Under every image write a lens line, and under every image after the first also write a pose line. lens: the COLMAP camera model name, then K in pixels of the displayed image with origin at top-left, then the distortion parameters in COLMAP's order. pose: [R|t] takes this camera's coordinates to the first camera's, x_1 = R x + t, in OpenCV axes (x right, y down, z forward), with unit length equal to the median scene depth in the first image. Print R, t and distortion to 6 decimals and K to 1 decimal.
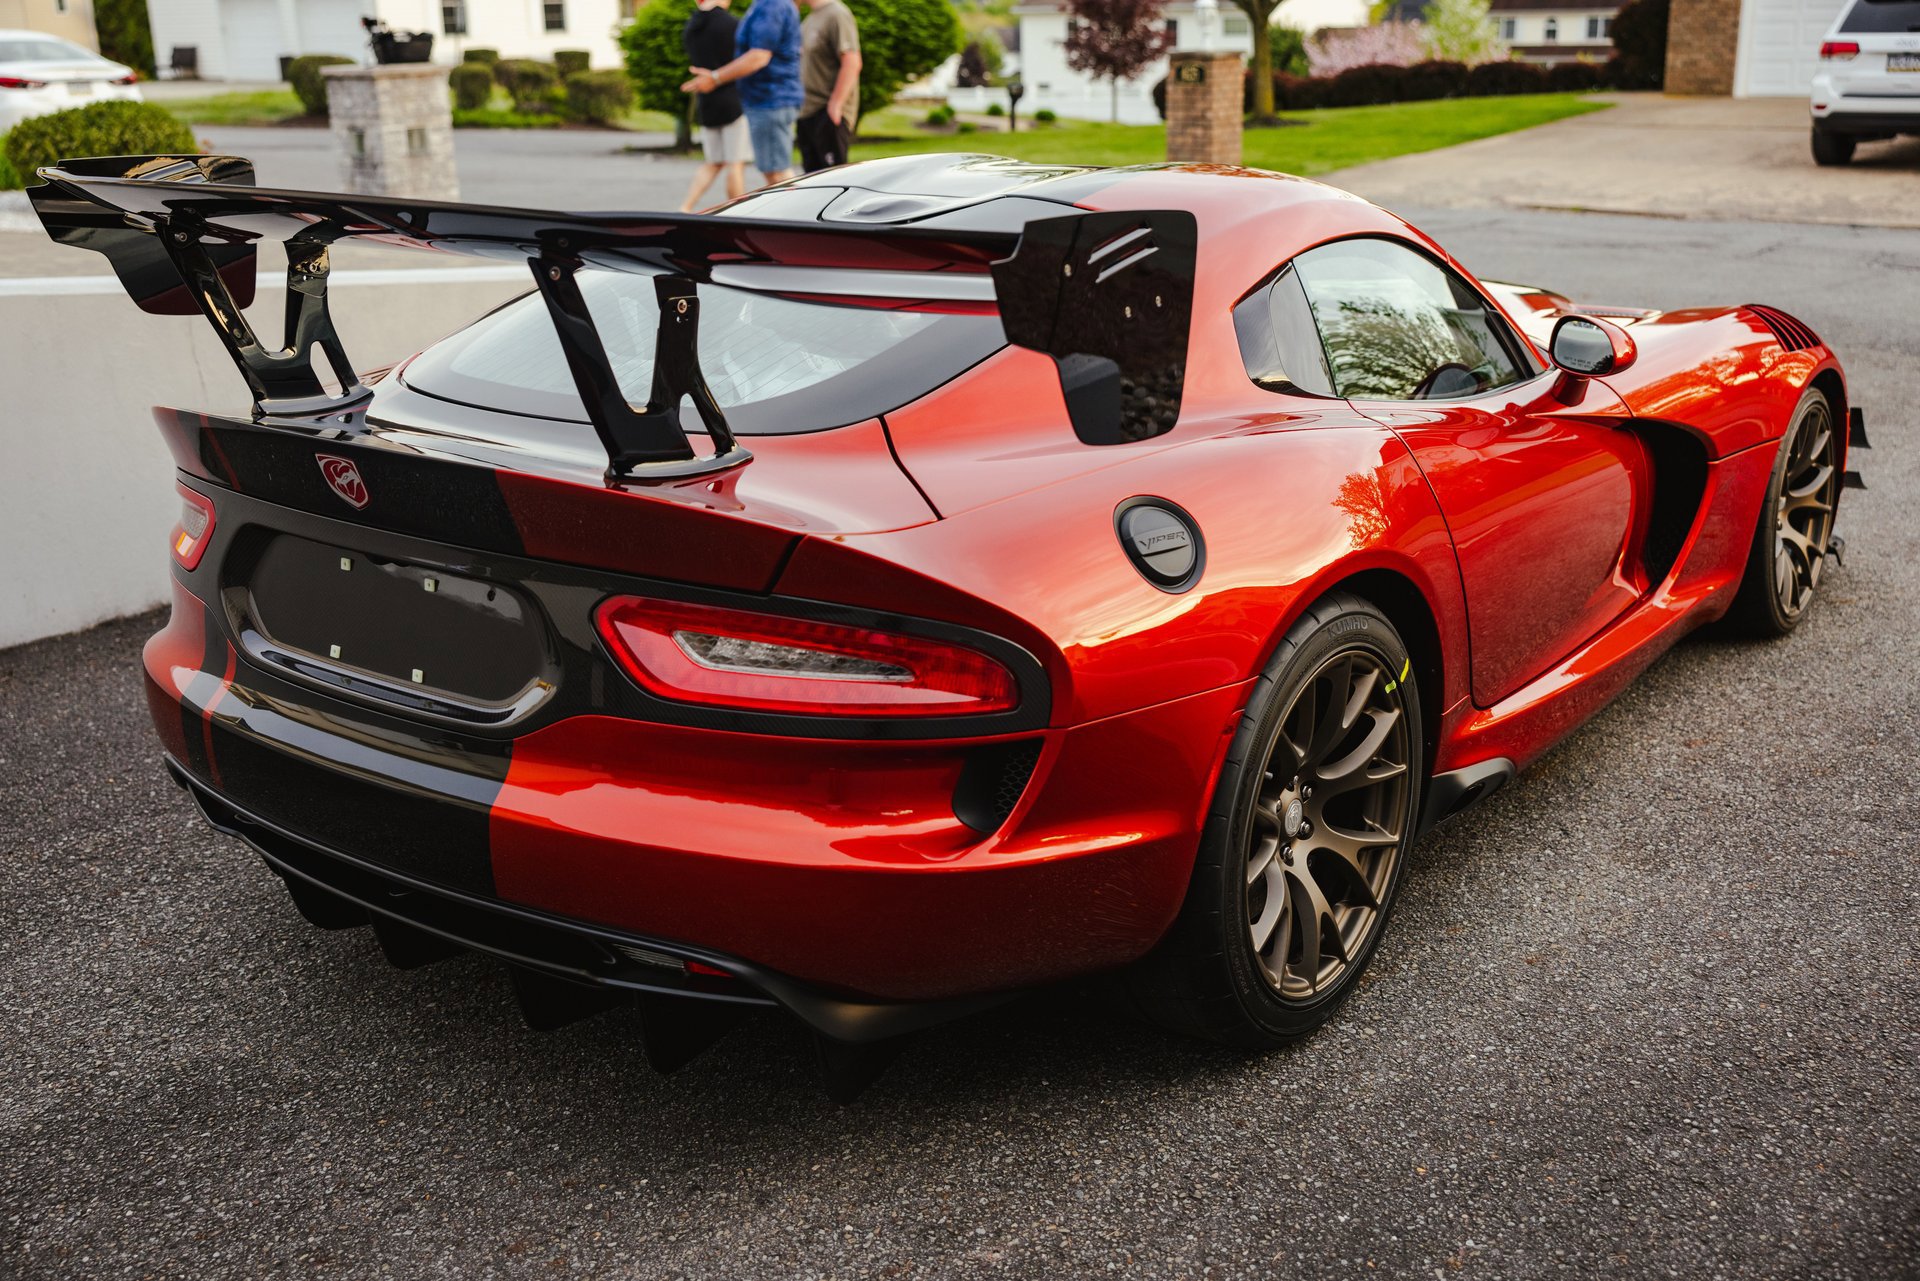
lens RADIAL K [[2241.9, 0, 994.1], [0, 2241.9, 669.1], [0, 0, 1]] dist [0.025200, 0.000000]
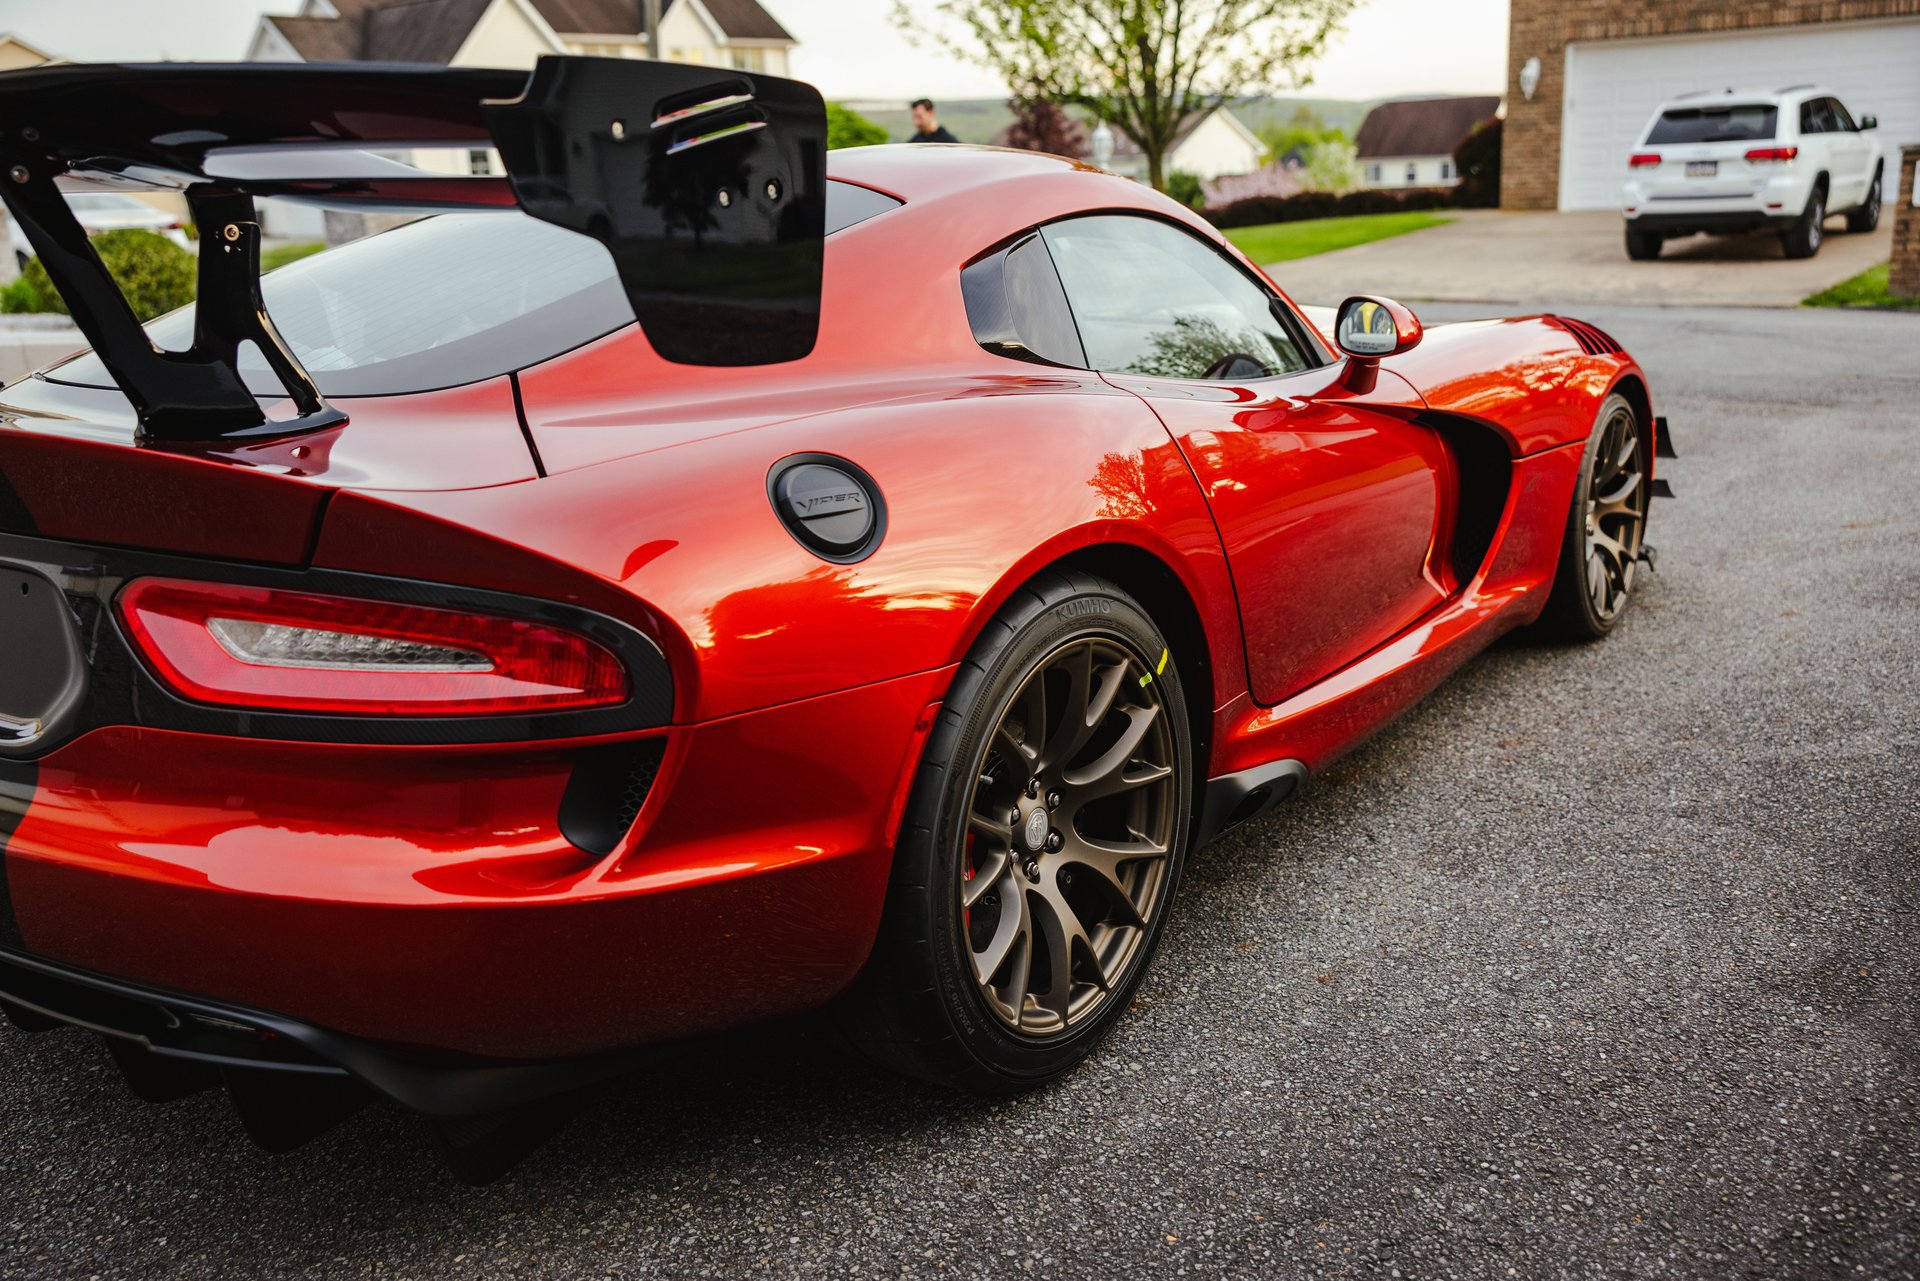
lens RADIAL K [[1909.9, 0, 979.8], [0, 1909.9, 652.7], [0, 0, 1]] dist [0.018670, 0.000000]
pose [[0.999555, -0.028017, 0.010200, 0.113133], [0.028364, 0.998963, -0.035615, 0.024471], [-0.009191, 0.035889, 0.999314, 0.260670]]
